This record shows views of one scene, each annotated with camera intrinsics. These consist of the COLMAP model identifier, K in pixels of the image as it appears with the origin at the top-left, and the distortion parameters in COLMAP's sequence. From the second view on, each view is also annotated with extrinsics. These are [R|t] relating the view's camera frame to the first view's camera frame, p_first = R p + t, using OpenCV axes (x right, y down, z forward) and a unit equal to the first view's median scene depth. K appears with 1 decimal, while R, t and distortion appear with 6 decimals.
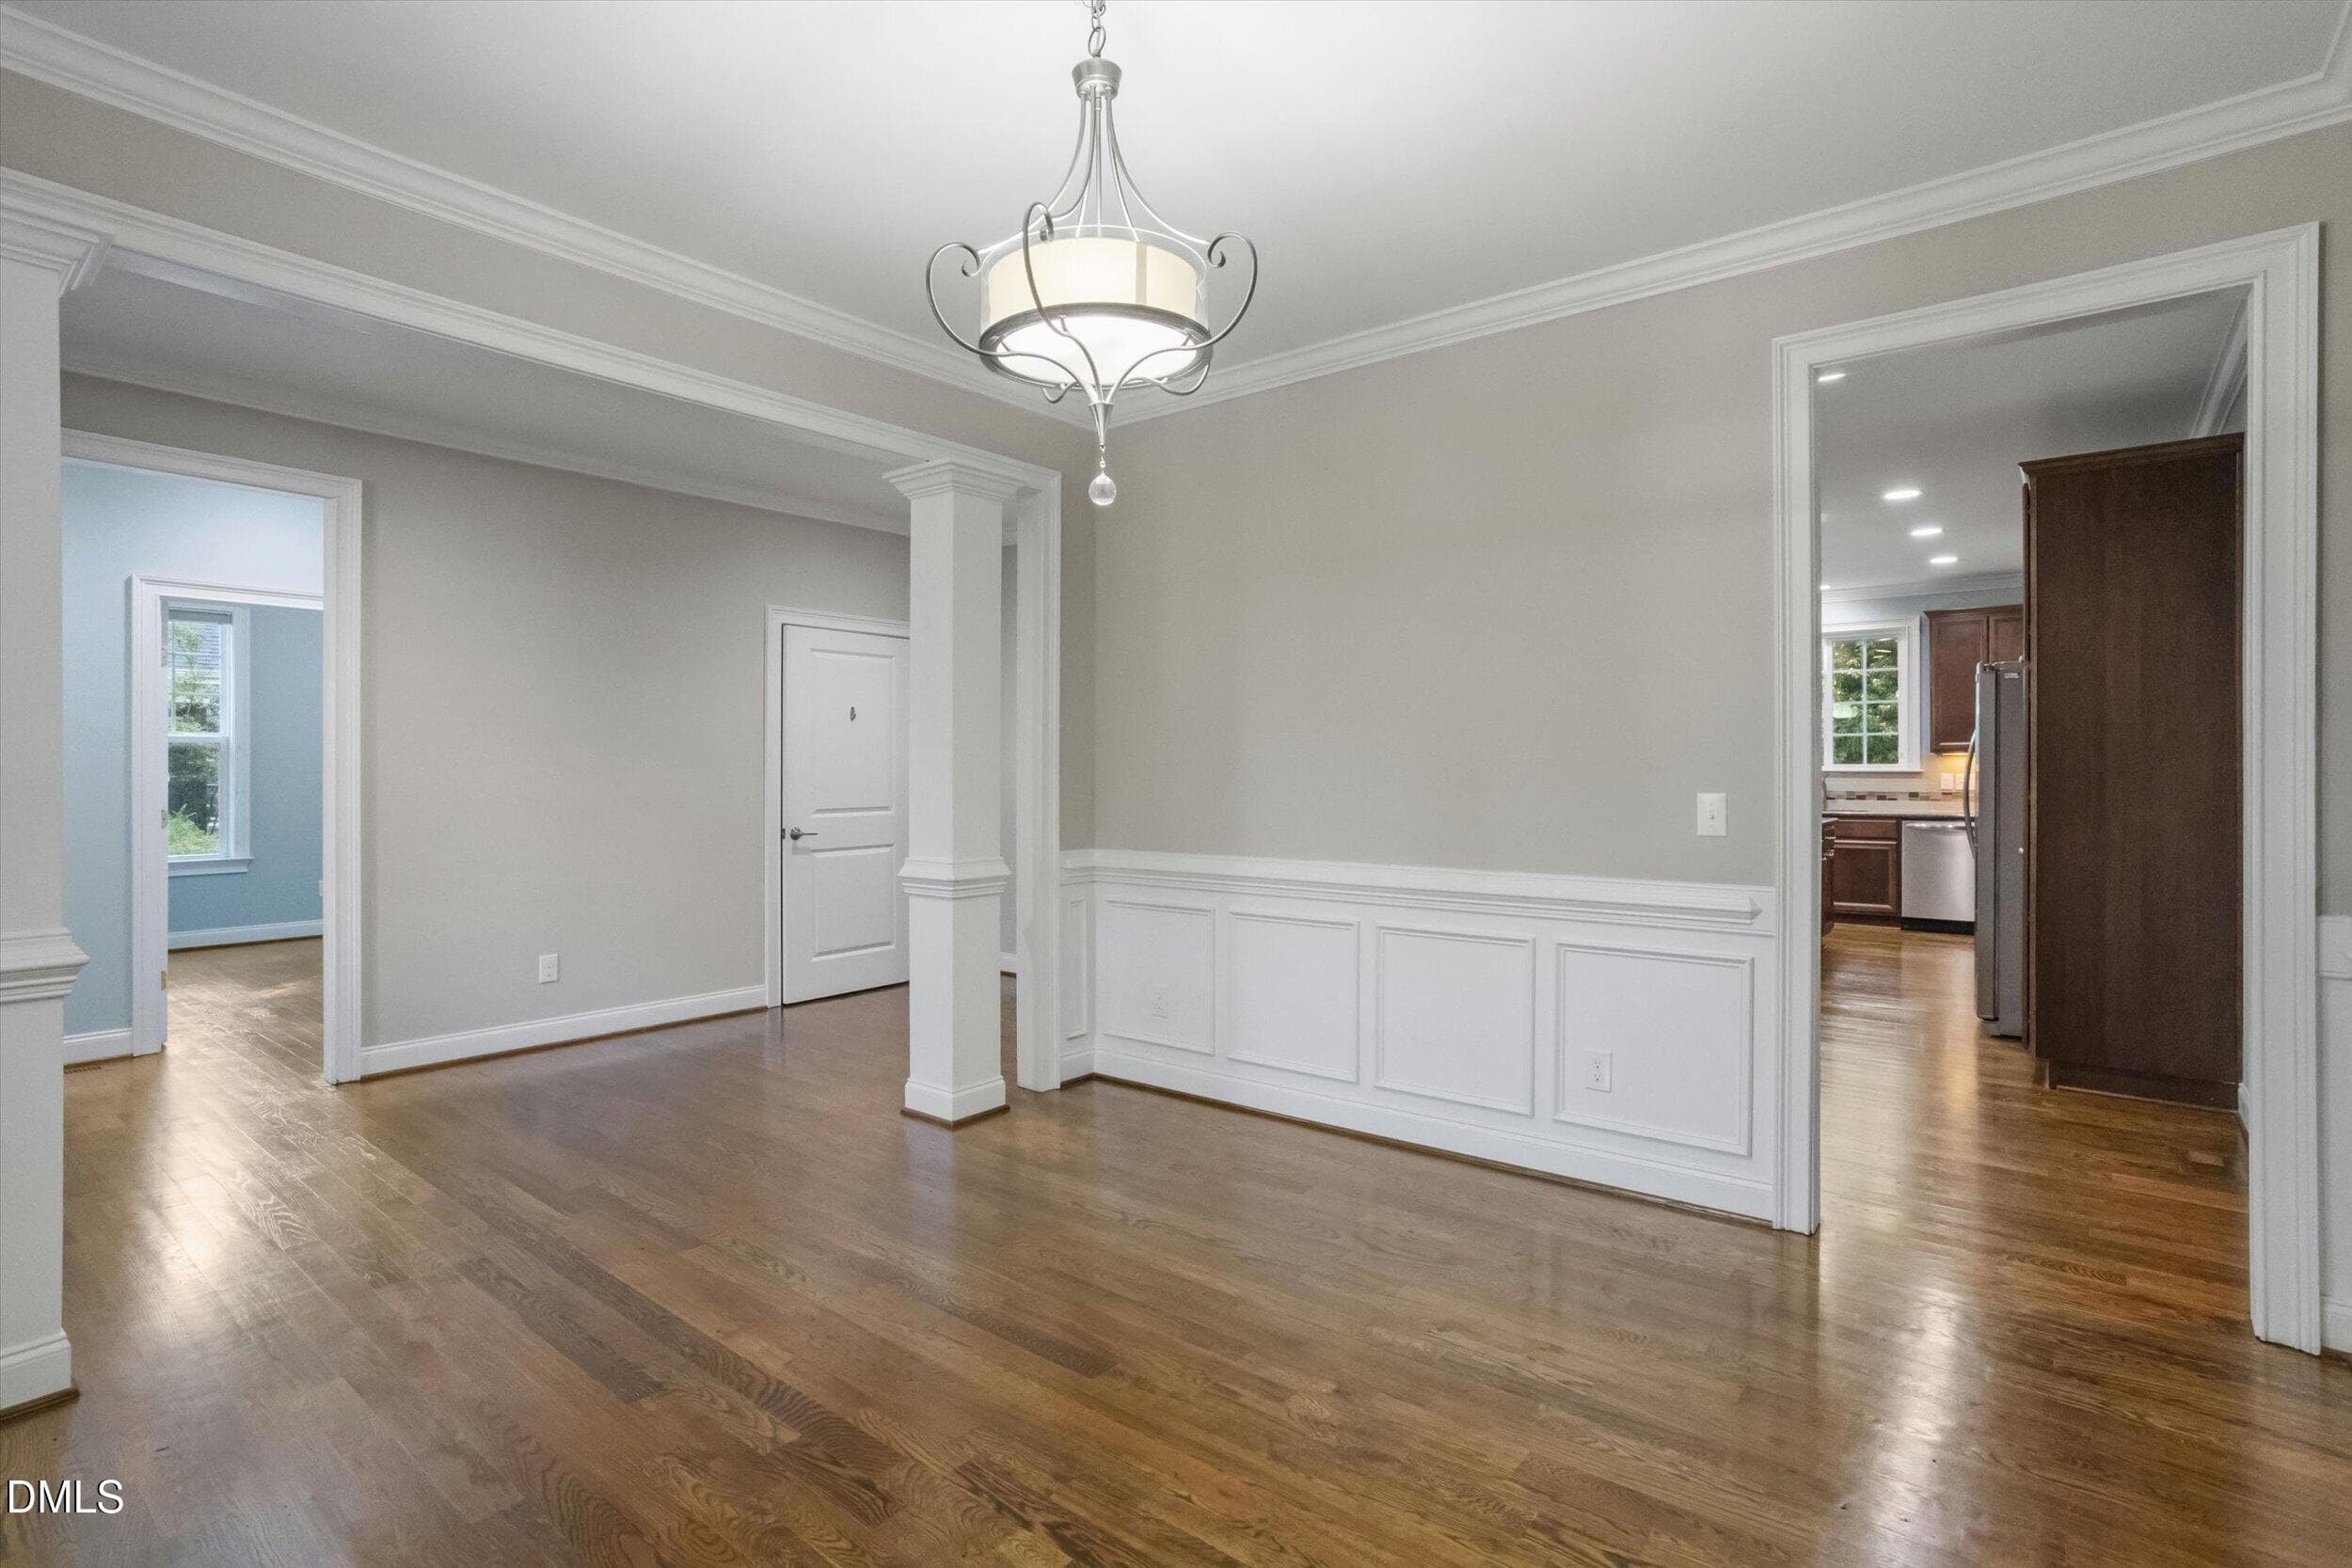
lens RADIAL K [[1139.5, 0, 1174.5], [0, 1139.5, 760.6], [0, 0, 1]] dist [-0.001671, 0.000020]
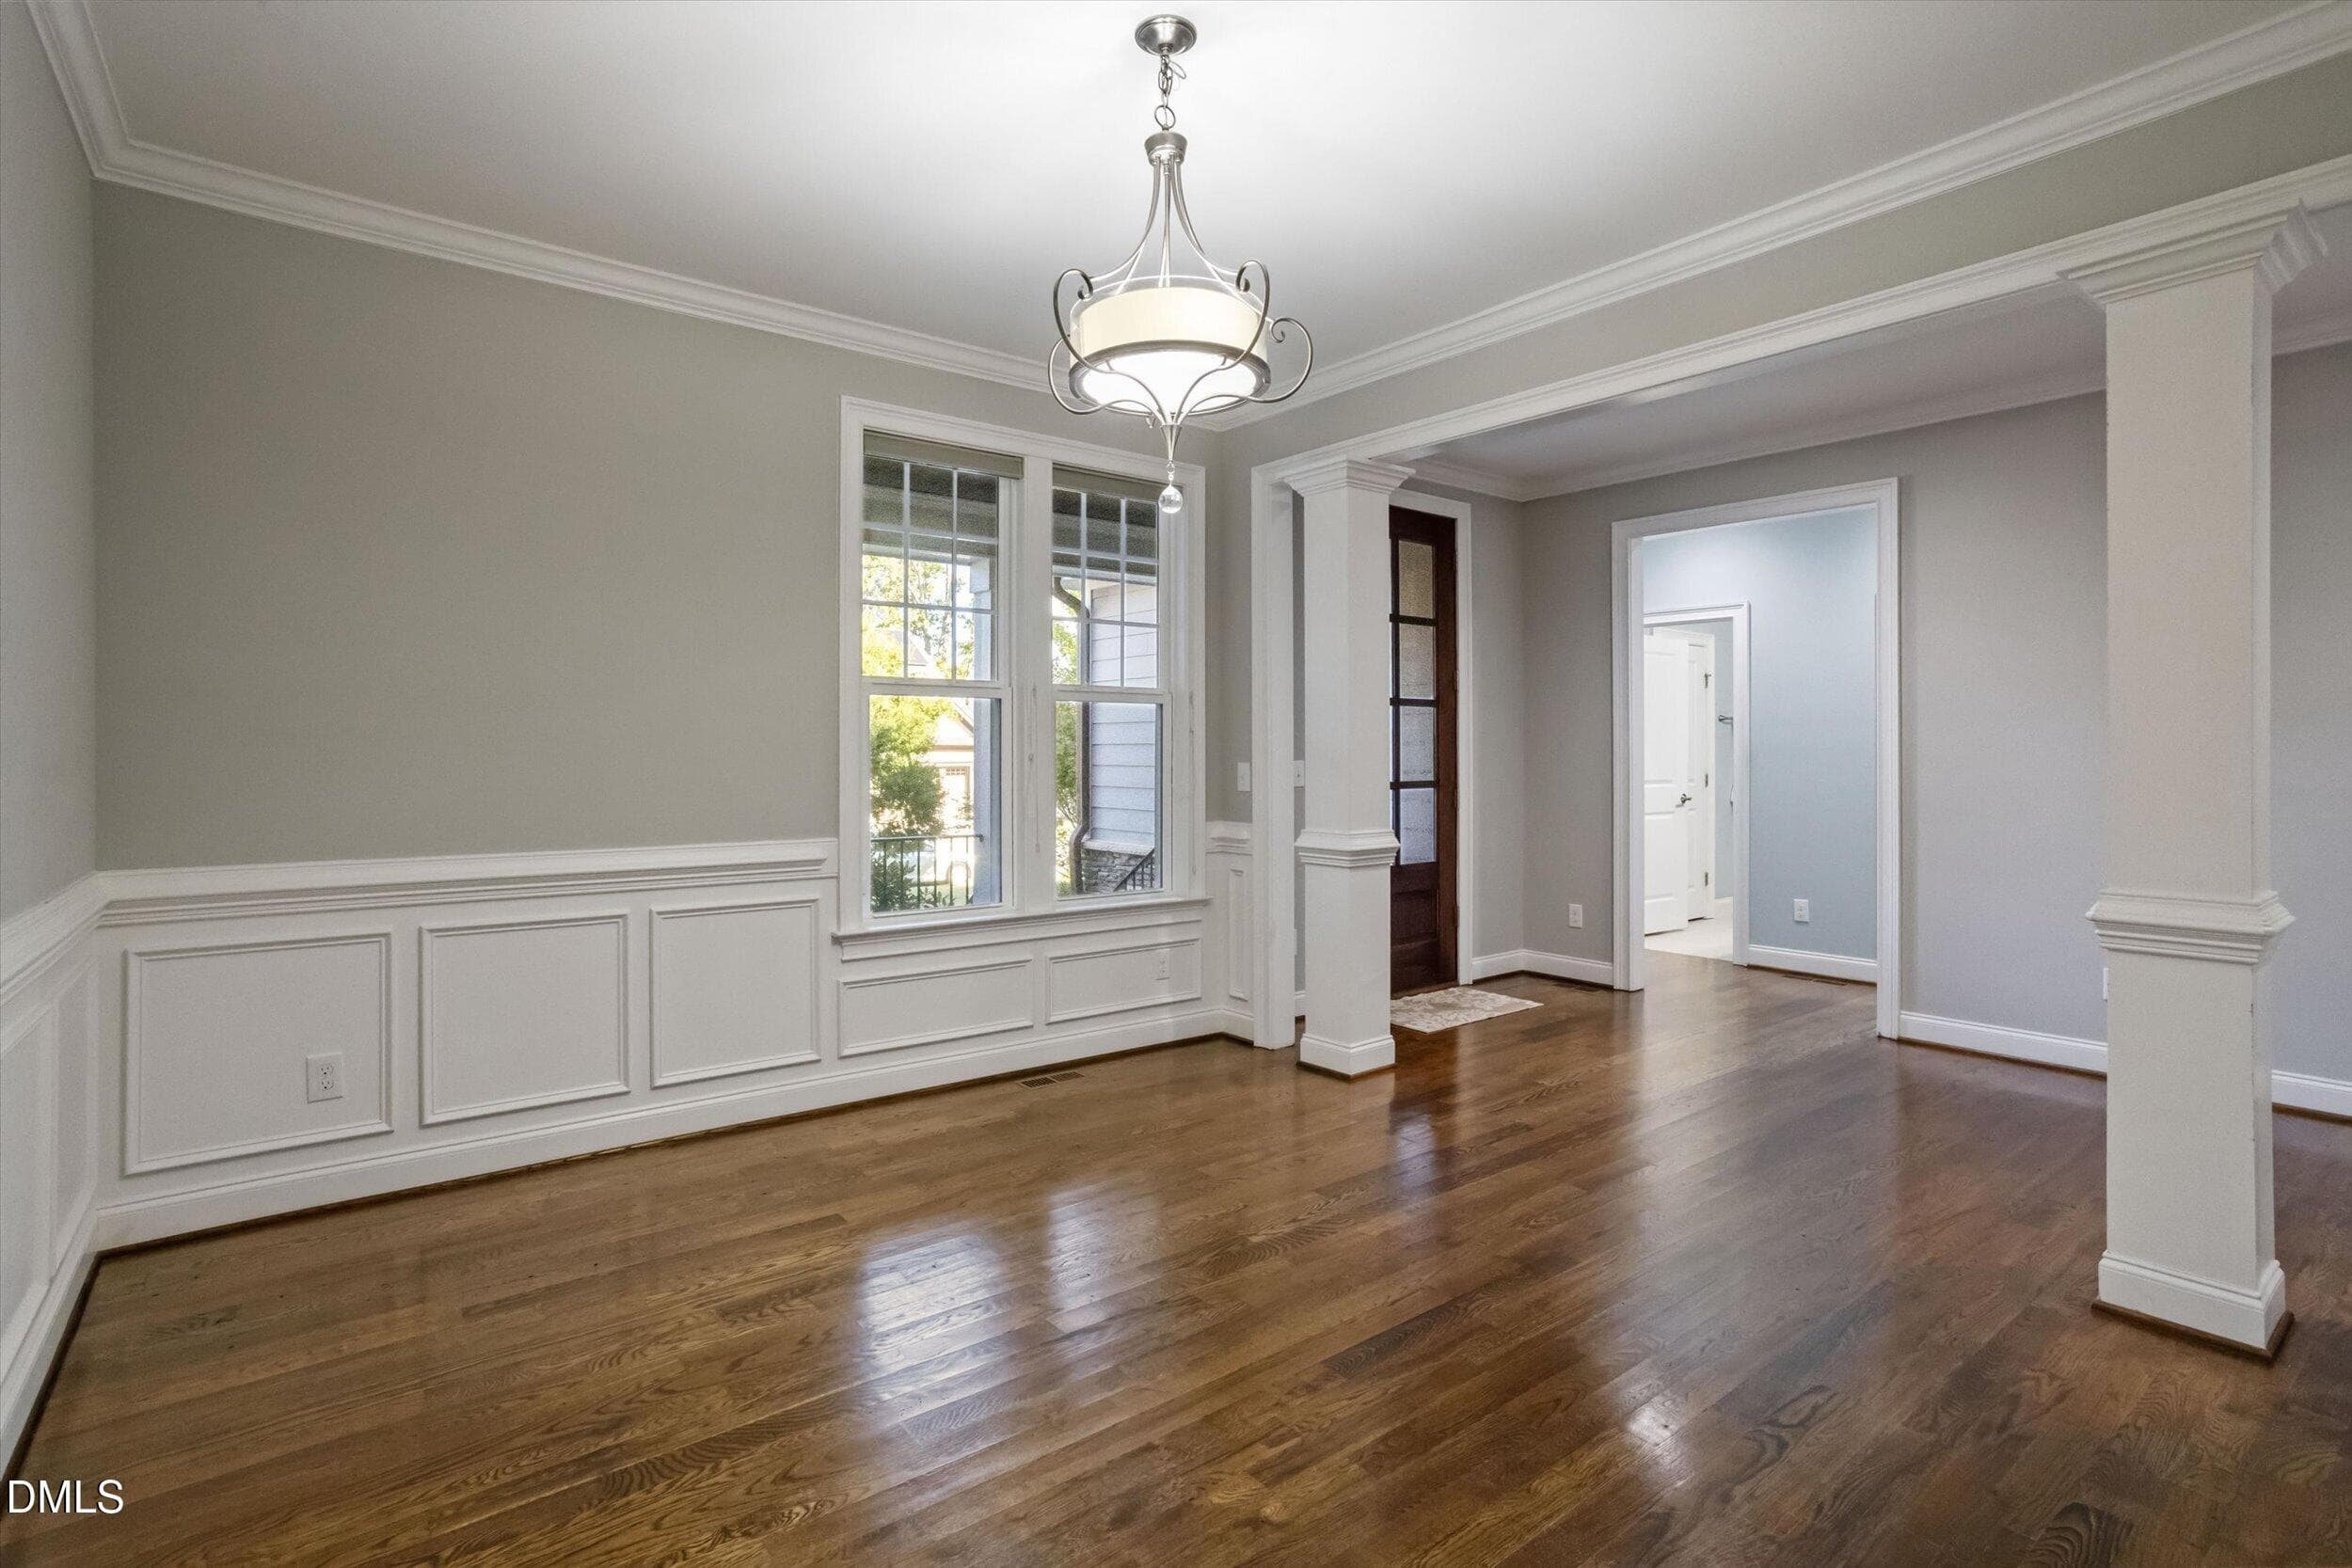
lens RADIAL K [[1139.5, 0, 1174.5], [0, 1139.5, 760.6], [0, 0, 1]] dist [-0.001671, 0.000020]
pose [[-0.208612, 0.002501, -0.977995, 0.683514], [0.006441, 0.999979, 0.001183, 0.016067], [0.977977, -0.006052, -0.208624, 0.812470]]
